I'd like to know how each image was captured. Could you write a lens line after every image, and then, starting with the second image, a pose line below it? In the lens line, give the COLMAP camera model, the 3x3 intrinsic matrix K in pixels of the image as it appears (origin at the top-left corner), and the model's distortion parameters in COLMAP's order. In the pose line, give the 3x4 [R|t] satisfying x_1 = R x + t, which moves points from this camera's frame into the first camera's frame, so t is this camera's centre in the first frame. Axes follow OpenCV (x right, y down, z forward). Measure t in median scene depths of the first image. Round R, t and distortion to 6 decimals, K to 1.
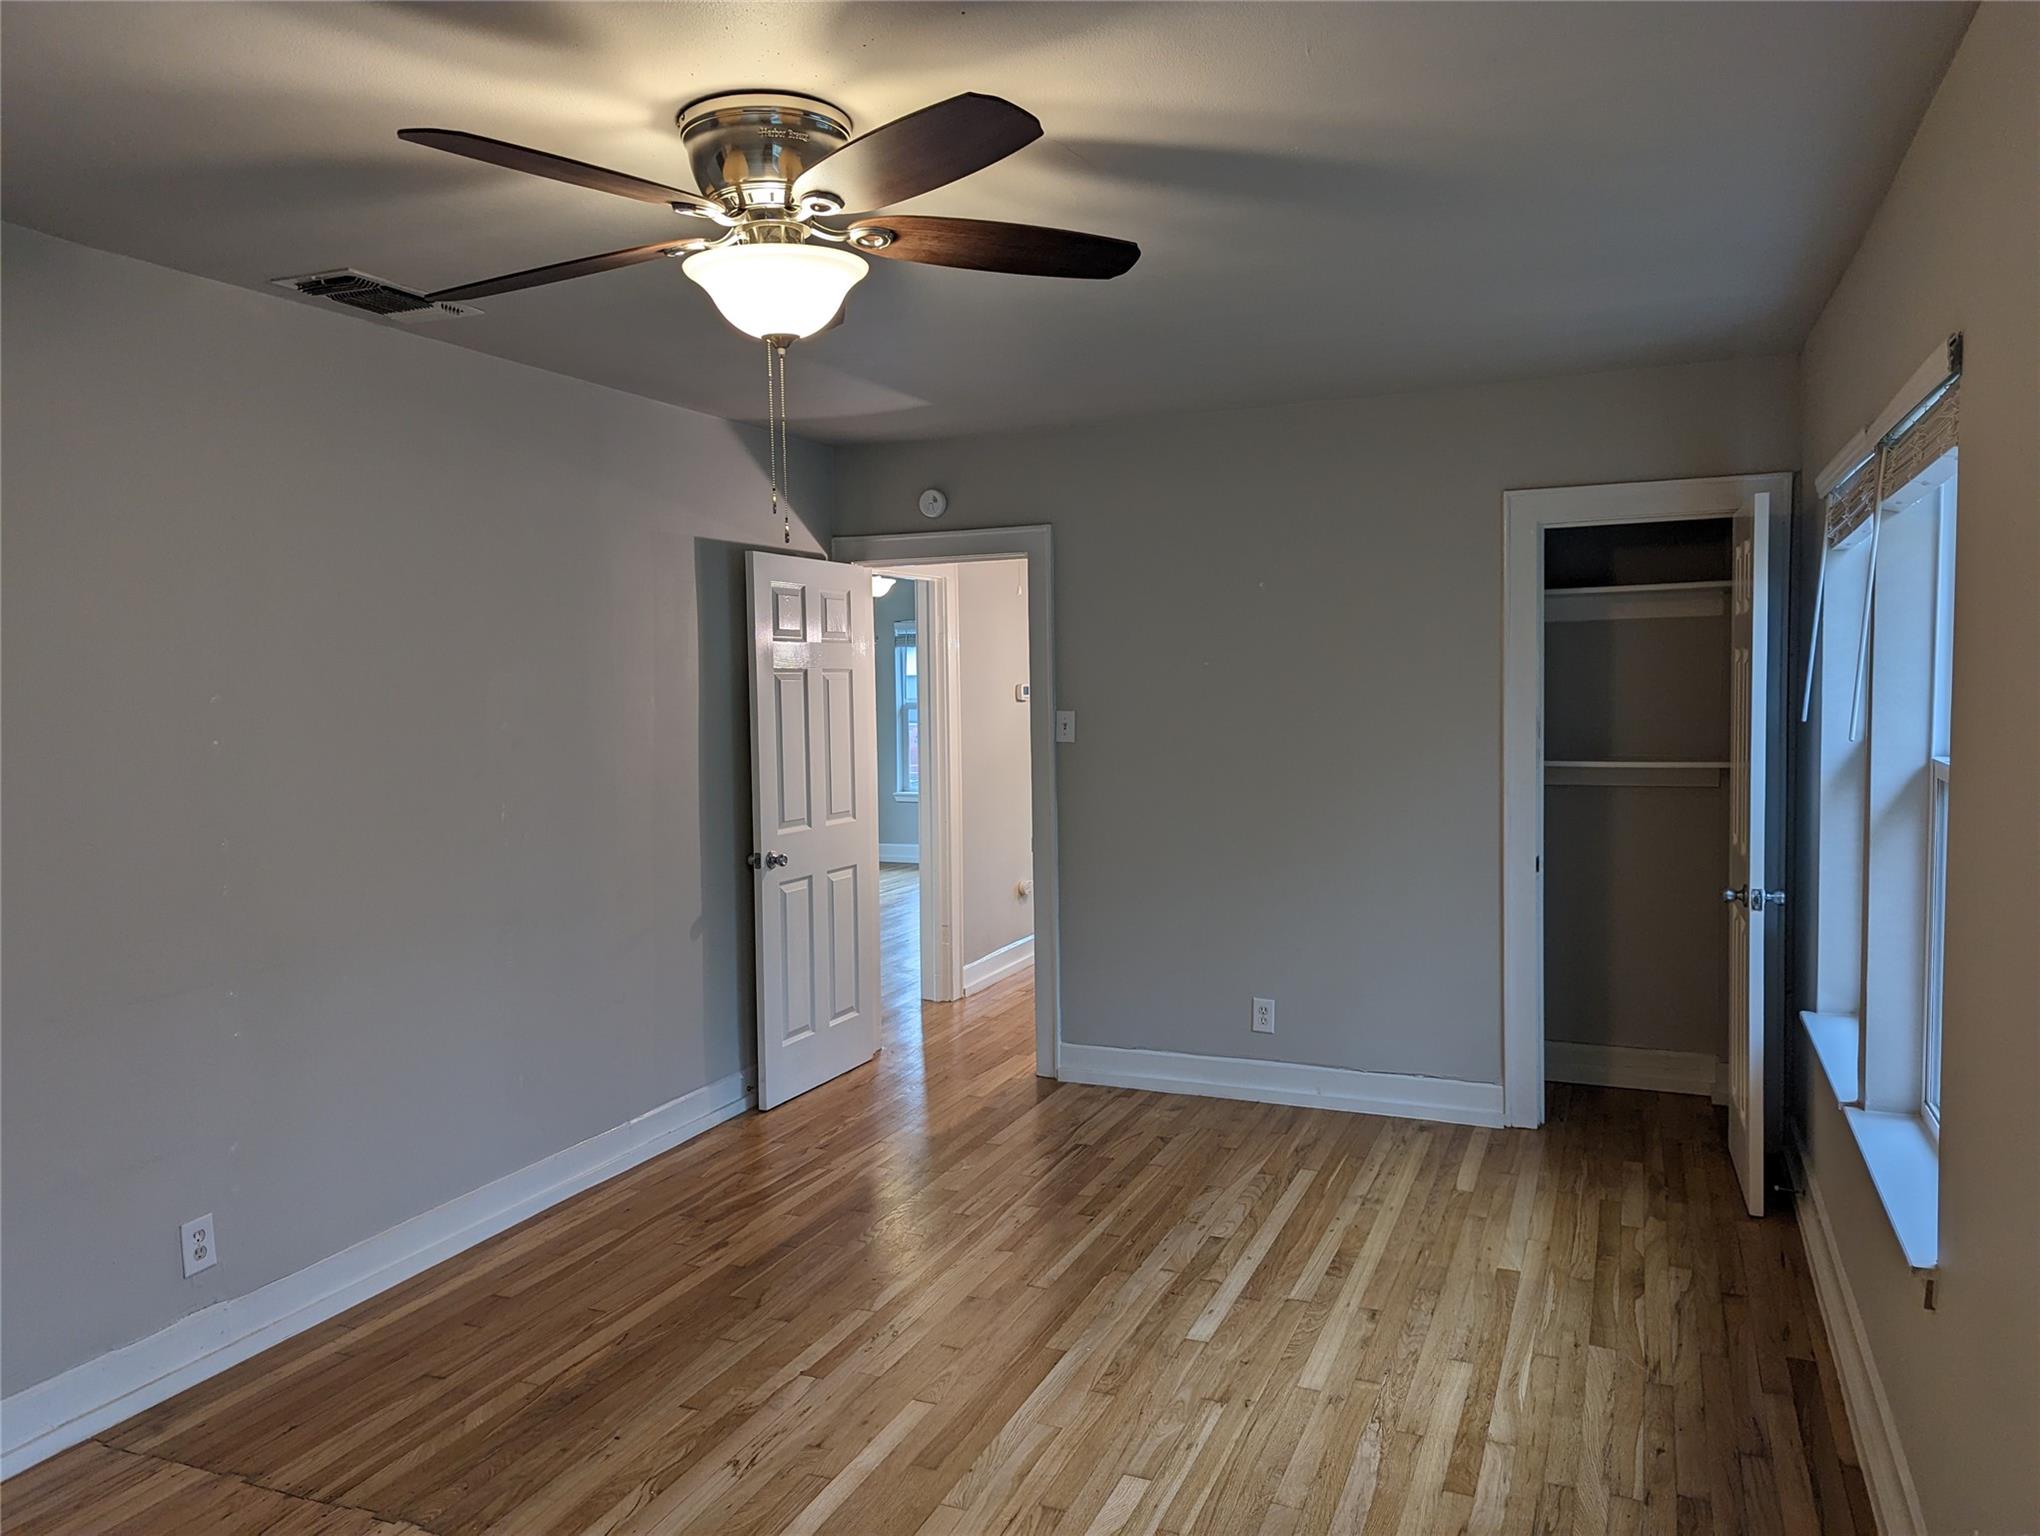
lens RADIAL K [[1431.6, 0, 1007.6], [0, 1431.6, 763.5], [0, 0, 1]] dist [0.070103, -0.044048]
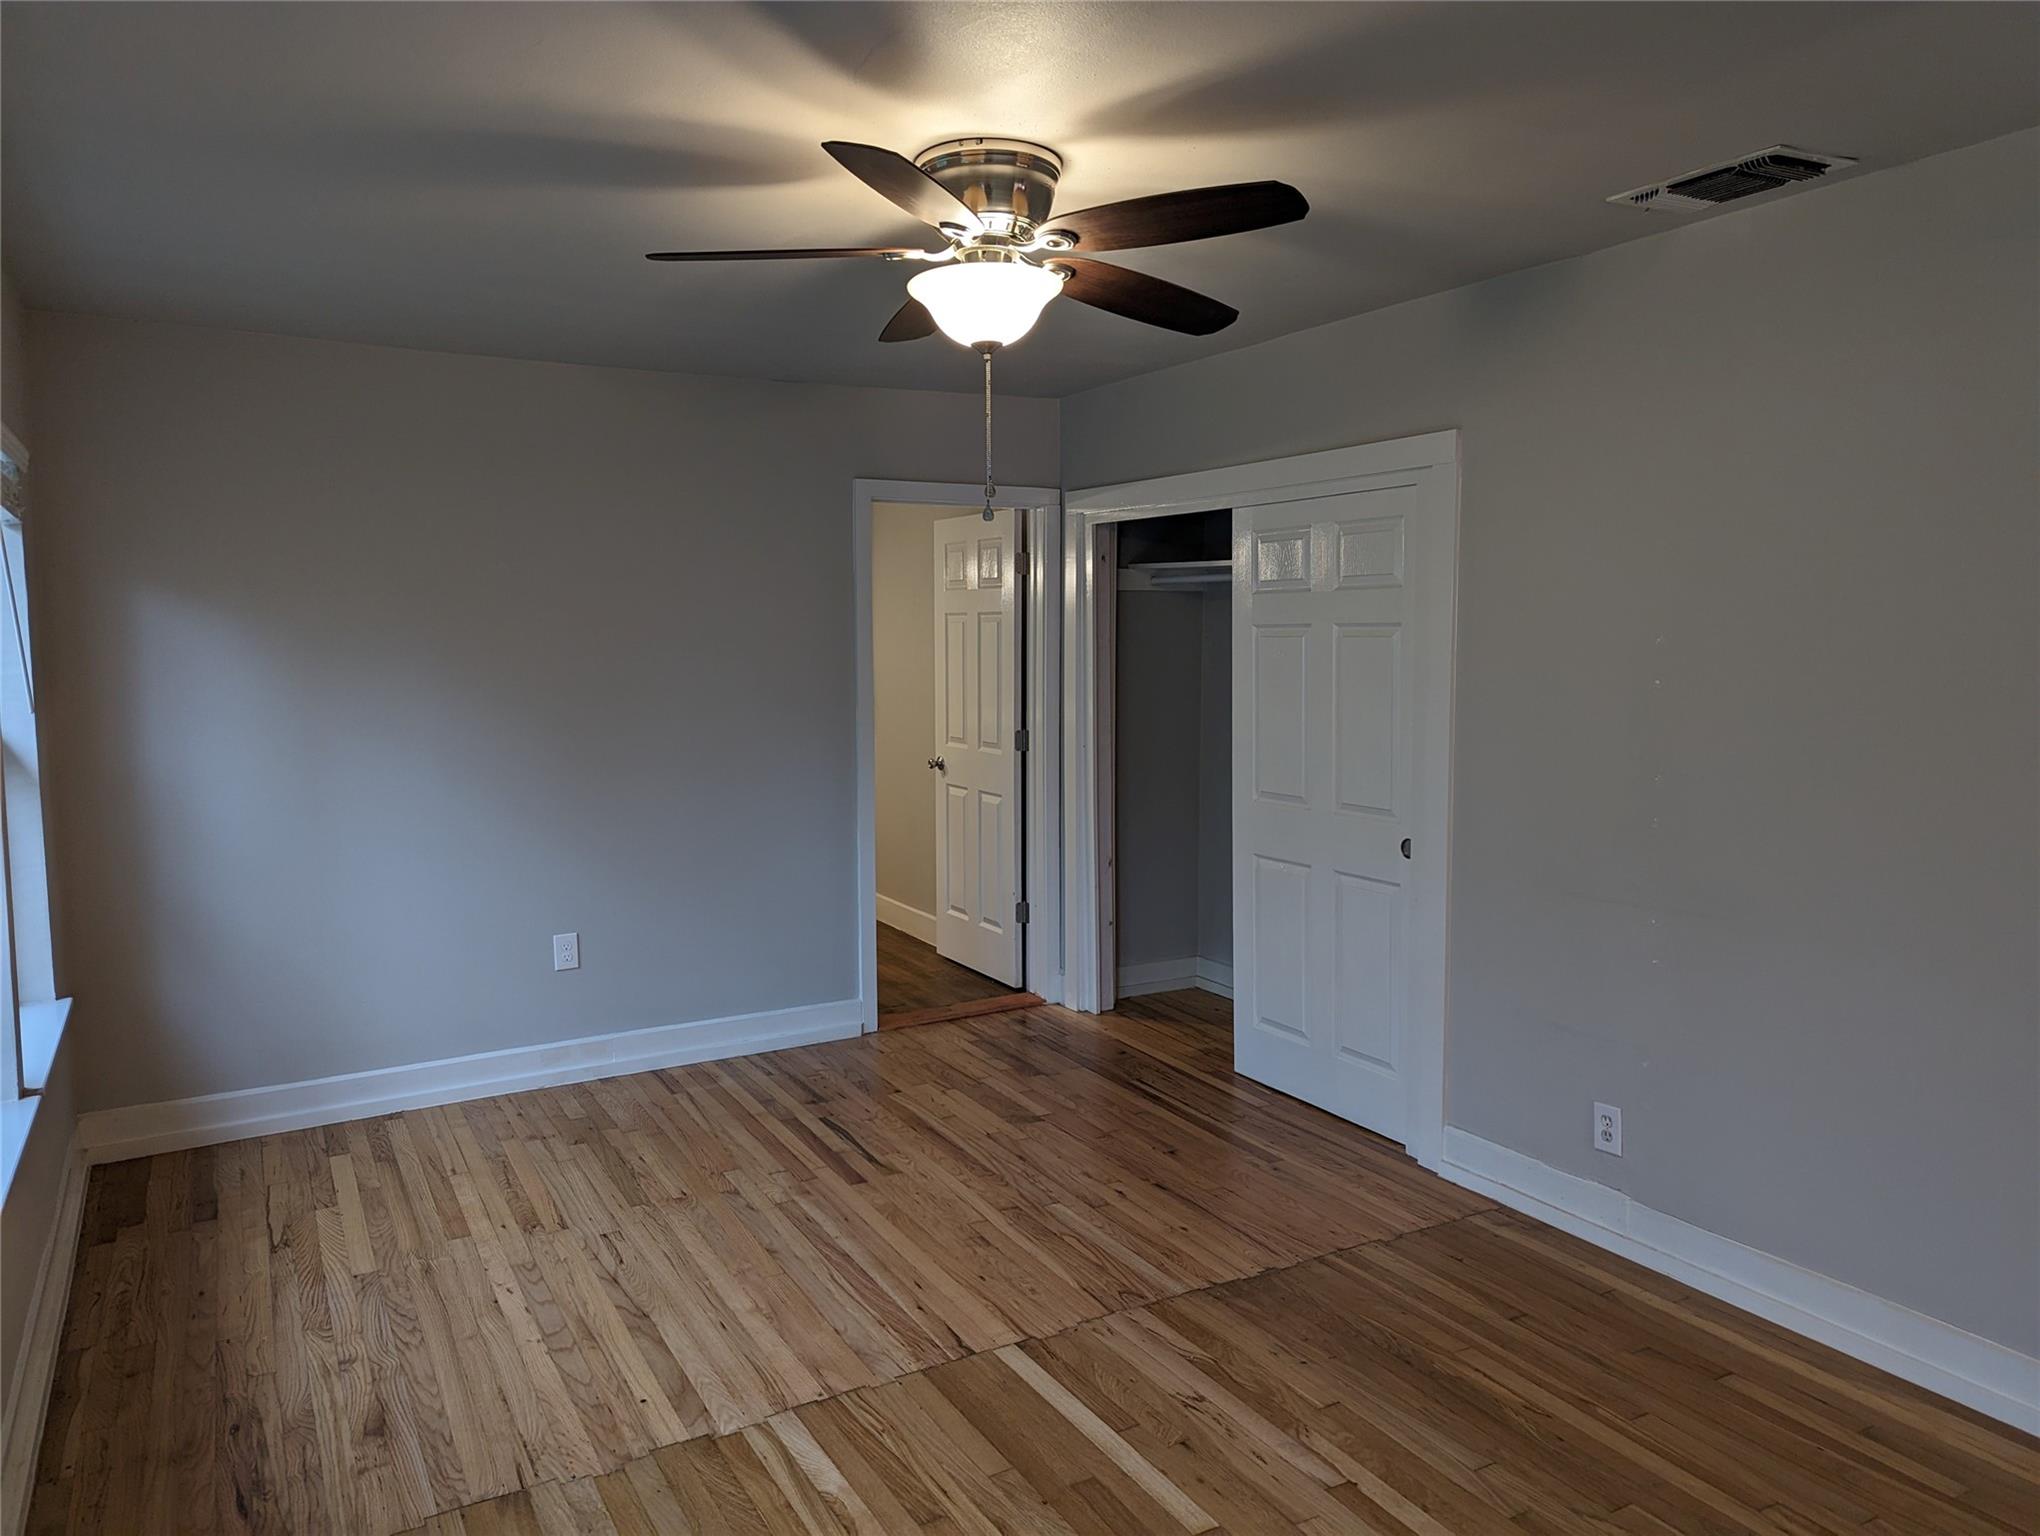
lens RADIAL K [[1431.6, 0, 1014.7], [0, 1431.6, 754.8], [0, 0, 1]] dist [0.070103, -0.044048]
pose [[-0.595198, 0.088701, -0.798668, 0.594164], [-0.030317, 0.990703, 0.132621, -0.090071], [0.803007, 0.103149, -0.586976, 1.292813]]
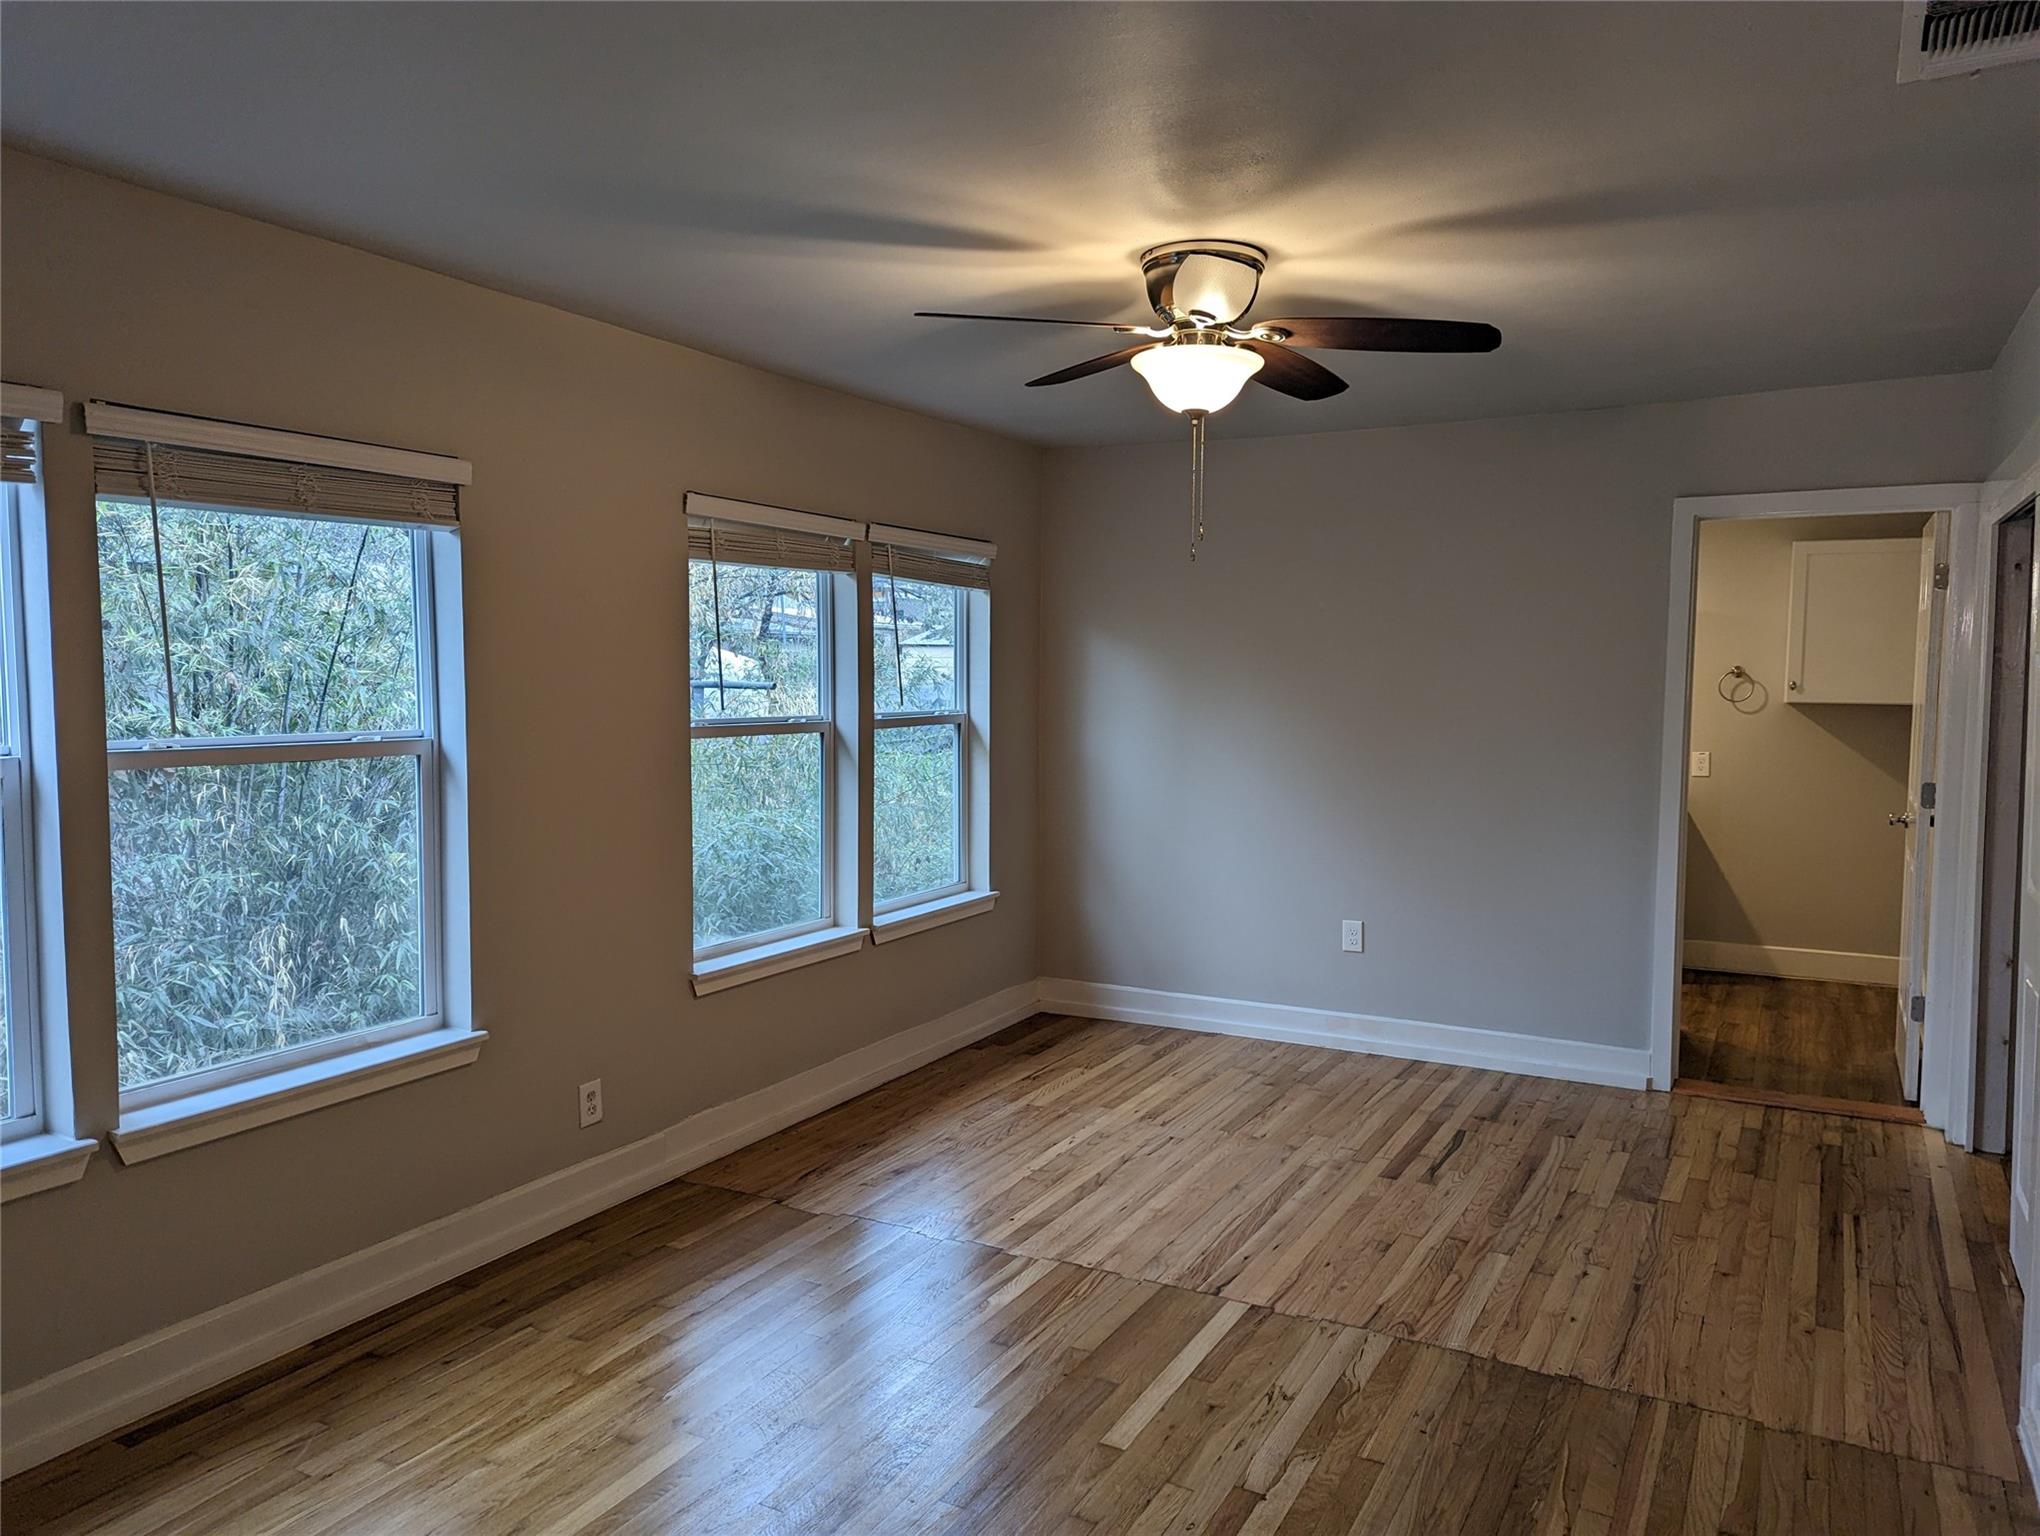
lens RADIAL K [[1431.6, 0, 1033.3], [0, 1431.6, 763.6], [0, 0, 1]] dist [0.070103, -0.044048]
pose [[-0.997508, 0.007943, 0.070100, -0.072635], [0.016647, 0.992084, 0.124466, -0.102643], [-0.068556, 0.125322, -0.989745, 1.790340]]
